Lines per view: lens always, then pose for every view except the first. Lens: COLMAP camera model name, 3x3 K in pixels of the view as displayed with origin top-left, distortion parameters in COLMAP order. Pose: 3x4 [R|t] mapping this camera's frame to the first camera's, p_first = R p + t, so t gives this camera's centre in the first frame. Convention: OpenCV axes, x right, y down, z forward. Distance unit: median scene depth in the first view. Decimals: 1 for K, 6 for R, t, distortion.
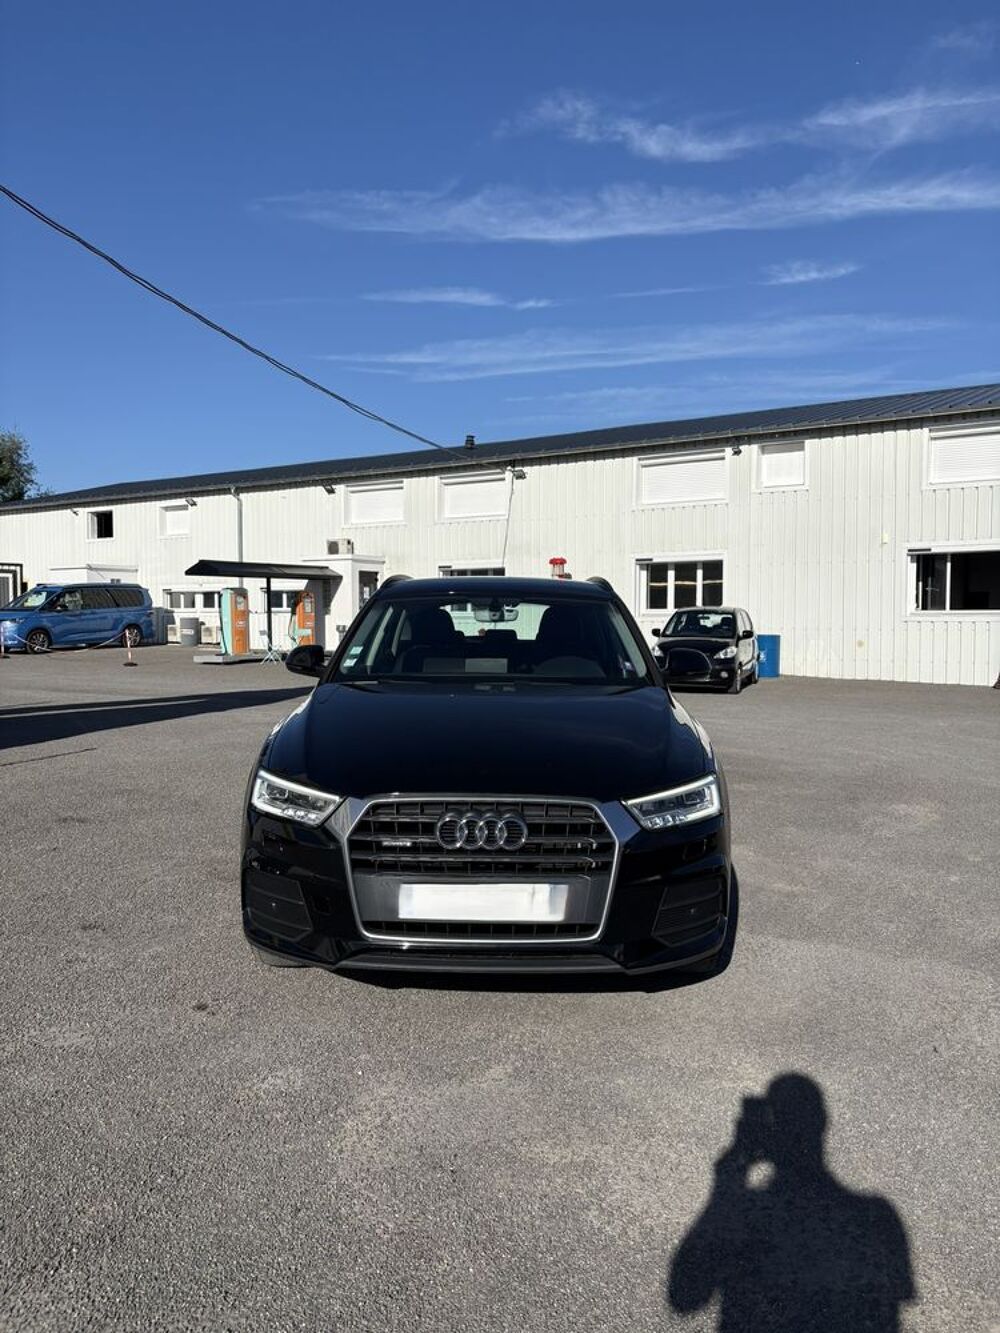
lens RADIAL K [[1037.2, 0, 500.0], [0, 1037.2, 666.5], [0, 0, 1]] dist [0.005383, -0.007424]
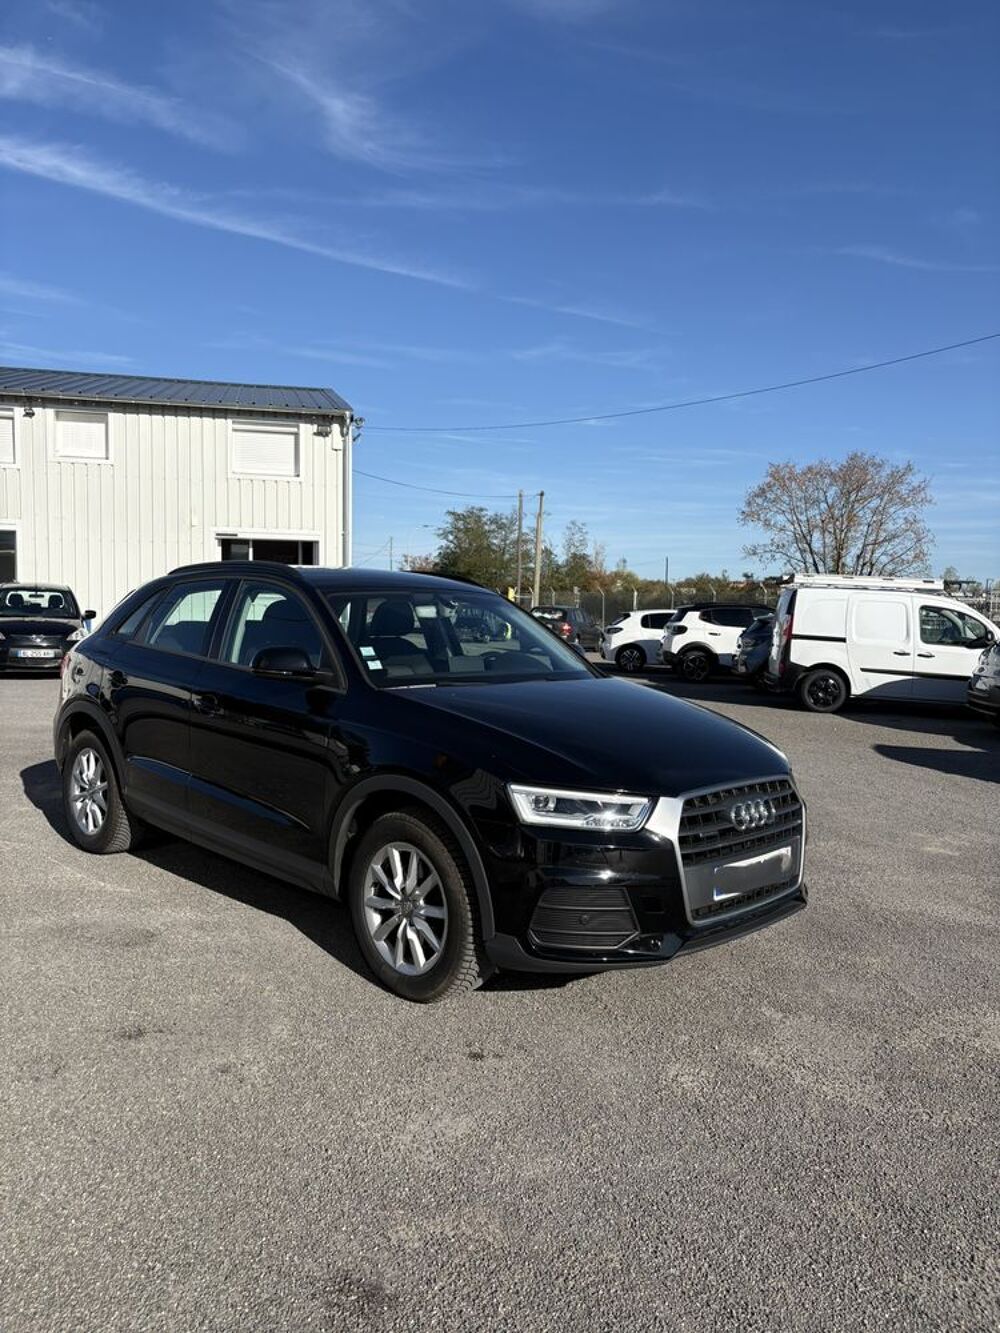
lens RADIAL K [[1037.2, 0, 500.0], [0, 1037.2, 666.5], [0, 0, 1]] dist [0.005383, -0.007424]
pose [[0.672980, -0.033623, 0.738896, -0.177552], [0.014934, 0.999380, 0.031874, -0.006849], [-0.739510, -0.010415, 0.673065, 0.074206]]
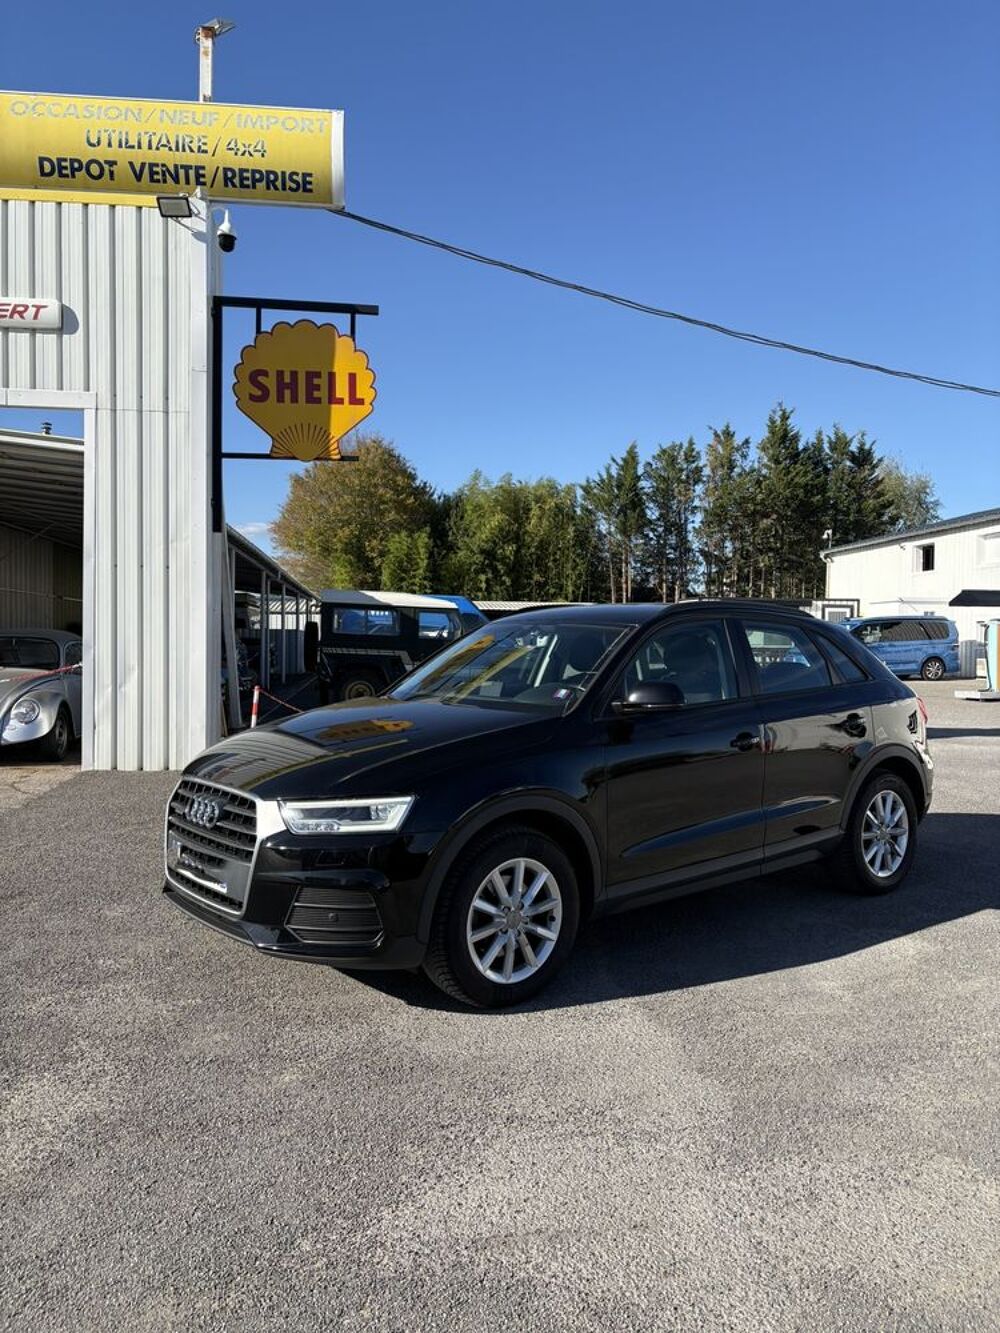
lens RADIAL K [[1037.2, 0, 500.0], [0, 1037.2, 666.5], [0, 0, 1]] dist [0.005383, -0.007424]
pose [[0.626331, 0.021004, -0.779274, 0.201877], [-0.046500, 0.998864, -0.010452, -0.003143], [0.778169, 0.042783, 0.626596, 0.082462]]
